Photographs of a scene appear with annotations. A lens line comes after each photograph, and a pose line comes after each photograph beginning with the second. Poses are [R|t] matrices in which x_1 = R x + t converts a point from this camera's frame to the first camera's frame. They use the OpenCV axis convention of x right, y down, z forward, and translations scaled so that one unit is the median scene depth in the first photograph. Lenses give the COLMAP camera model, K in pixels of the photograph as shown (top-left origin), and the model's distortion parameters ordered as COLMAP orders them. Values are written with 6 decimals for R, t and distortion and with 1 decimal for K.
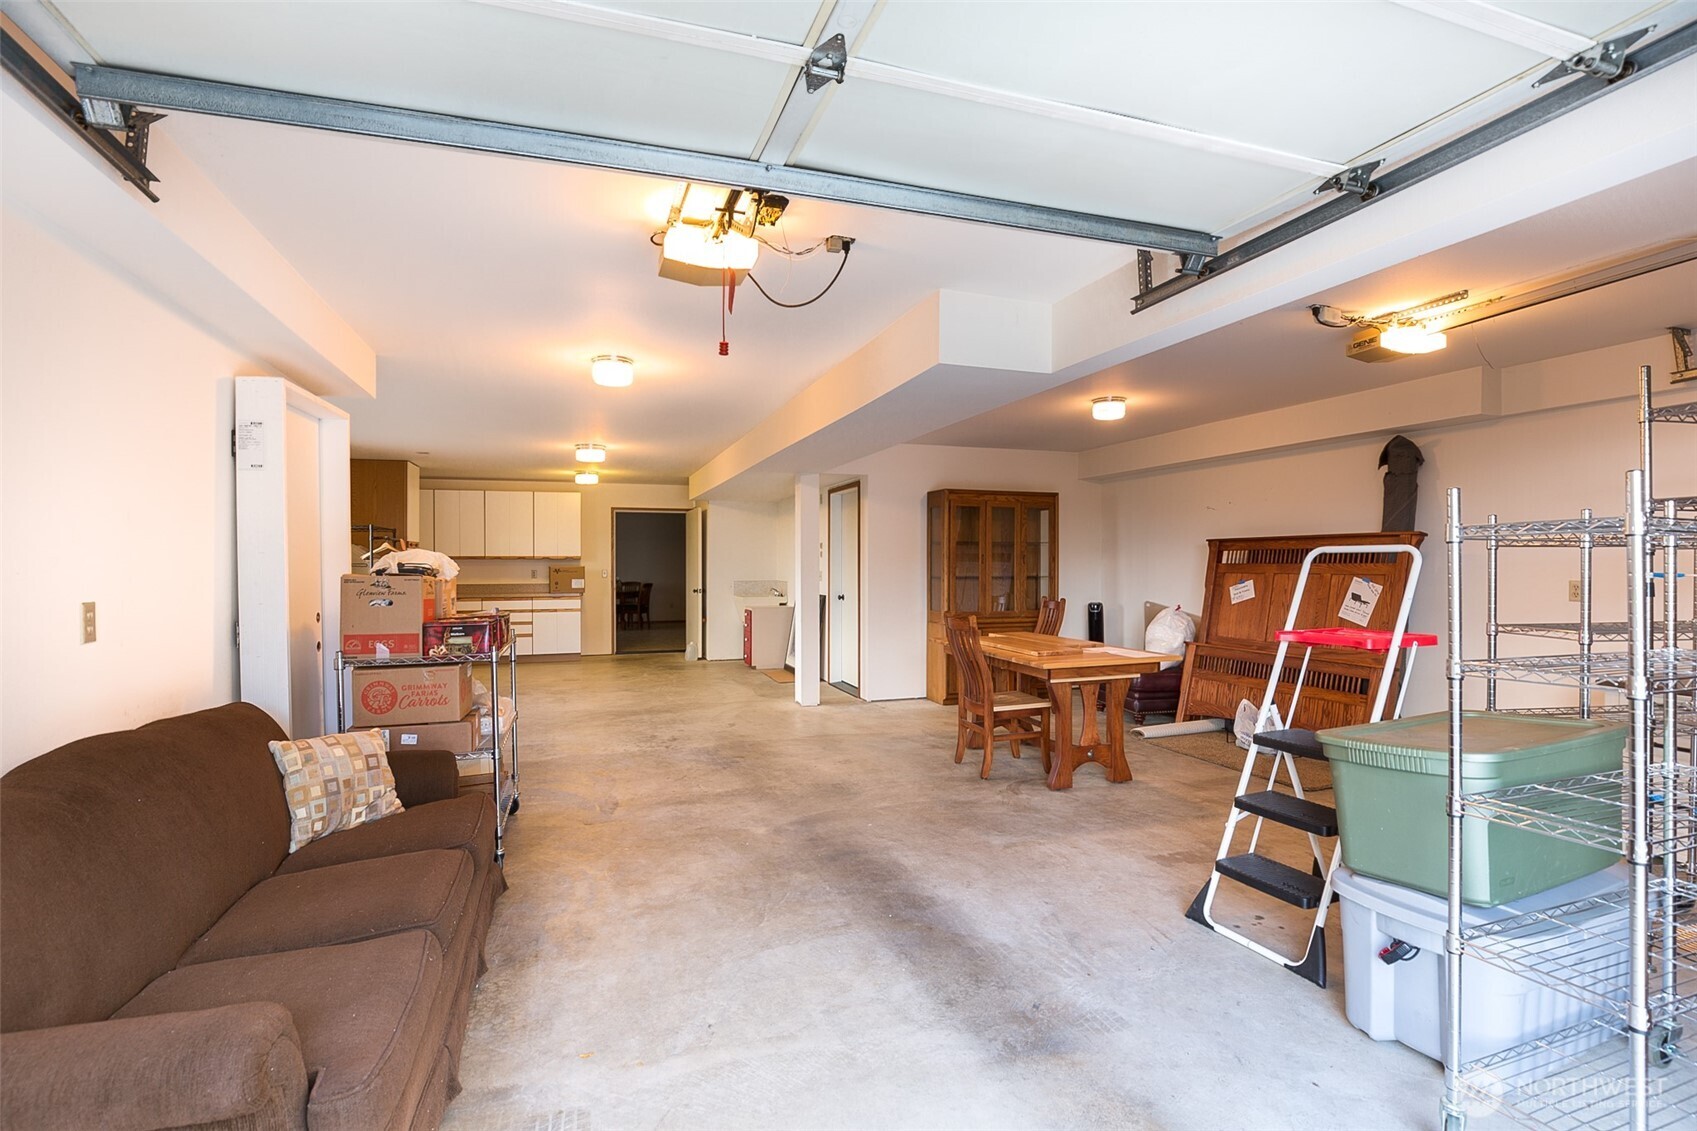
lens RADIAL K [[797.7, 0, 845.4], [0, 797.7, 544.2], [0, 0, 1]] dist [-0.017990, -0.000093]
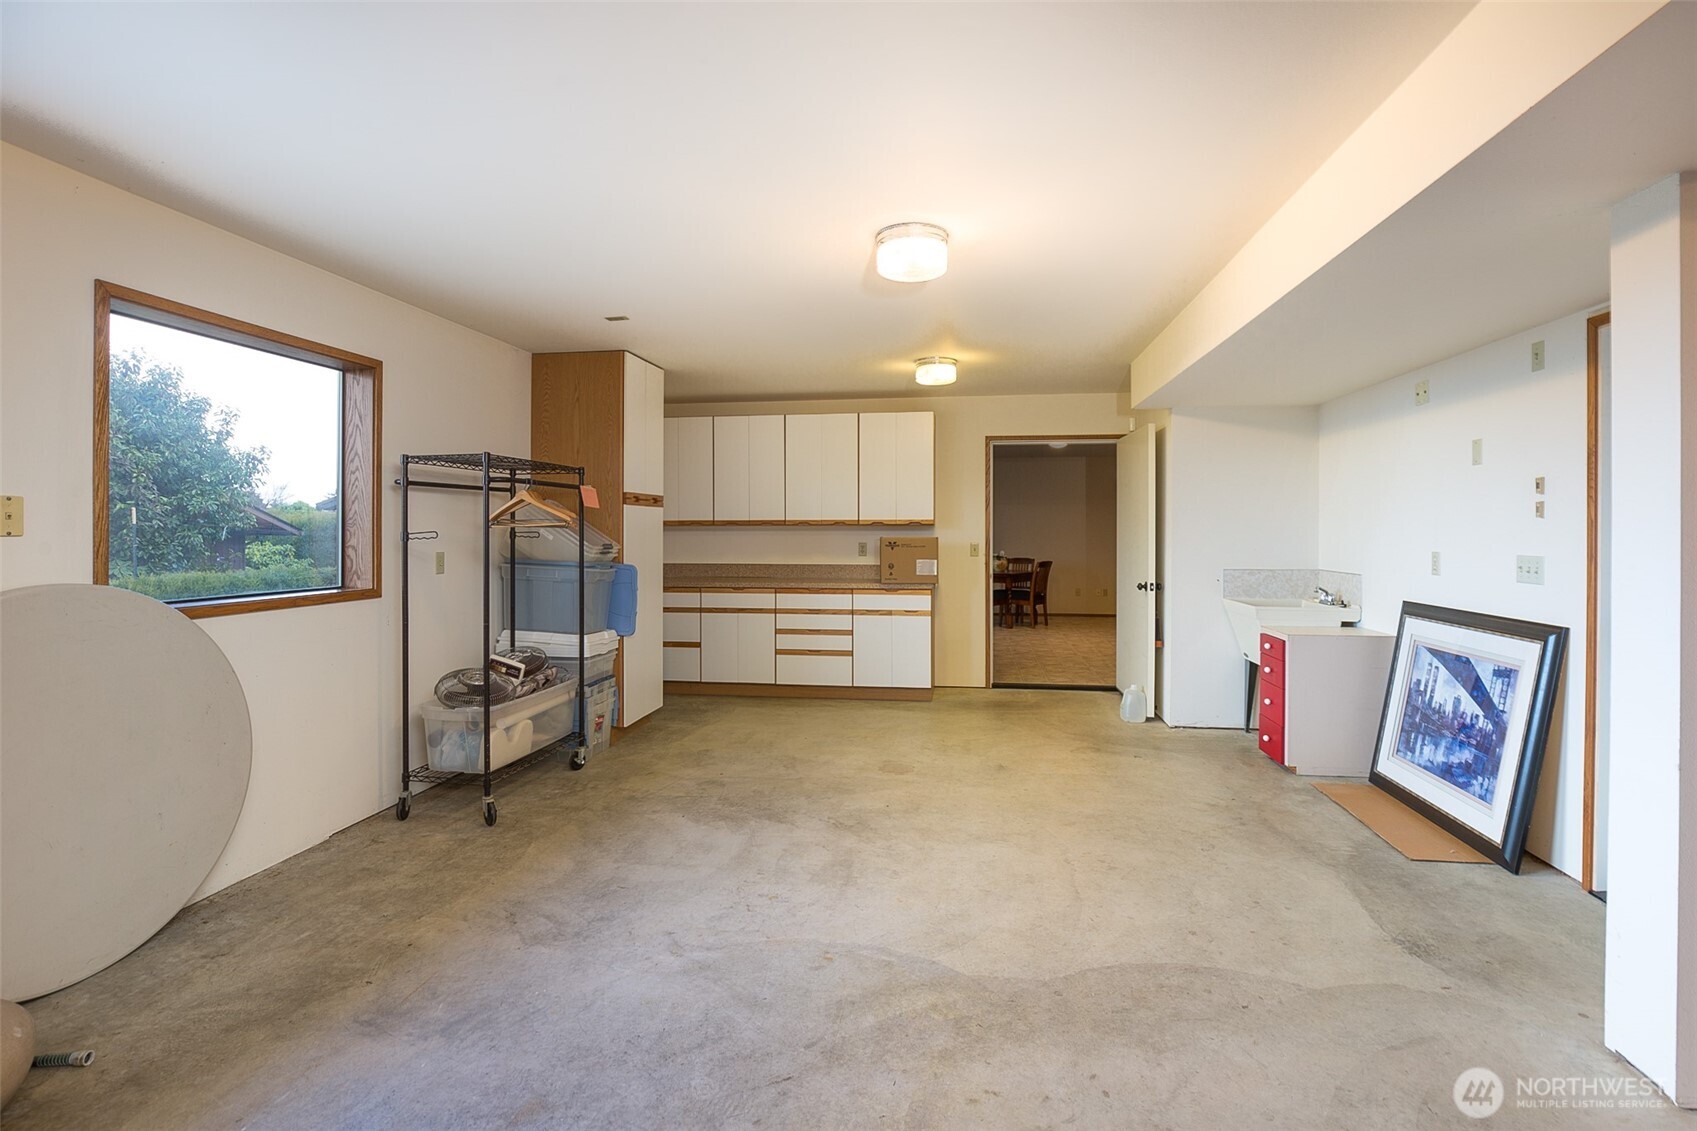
lens RADIAL K [[785.3, 0, 846.8], [0, 785.3, 540.0], [0, 0, 1]] dist [-0.017626, -0.000237]
pose [[0.884533, 0.009651, -0.466377, -0.121690], [0.004998, 0.999532, 0.030163, 0.012285], [0.466450, -0.029011, 0.884072, 0.467138]]
